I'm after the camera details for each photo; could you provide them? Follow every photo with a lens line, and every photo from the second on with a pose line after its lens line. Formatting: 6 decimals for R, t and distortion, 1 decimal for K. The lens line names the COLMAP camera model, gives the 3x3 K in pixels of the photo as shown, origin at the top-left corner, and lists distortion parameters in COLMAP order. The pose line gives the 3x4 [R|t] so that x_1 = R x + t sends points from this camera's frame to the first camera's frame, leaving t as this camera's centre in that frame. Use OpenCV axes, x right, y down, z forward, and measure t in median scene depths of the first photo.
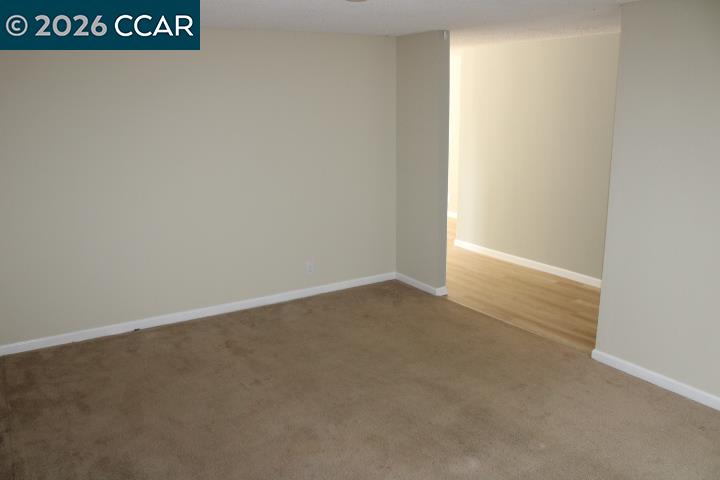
lens RADIAL K [[602.6, 0, 357.5], [0, 602.6, 242.4], [0, 0, 1]] dist [-0.164128, 0.143932]
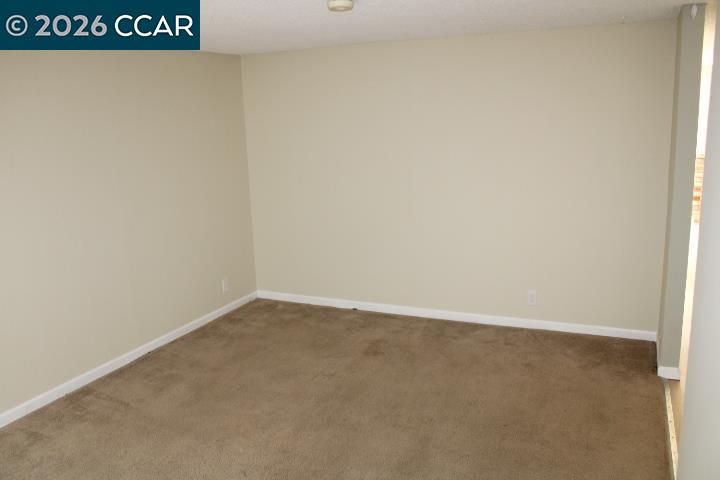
lens RADIAL K [[602.6, 0, 357.5], [0, 602.6, 242.4], [0, 0, 1]] dist [-0.164128, 0.143932]
pose [[0.540458, 0.168301, -0.824367, 0.519460], [-0.163017, 0.982169, 0.093644, -0.081315], [0.825428, 0.083775, 0.558257, 0.313744]]
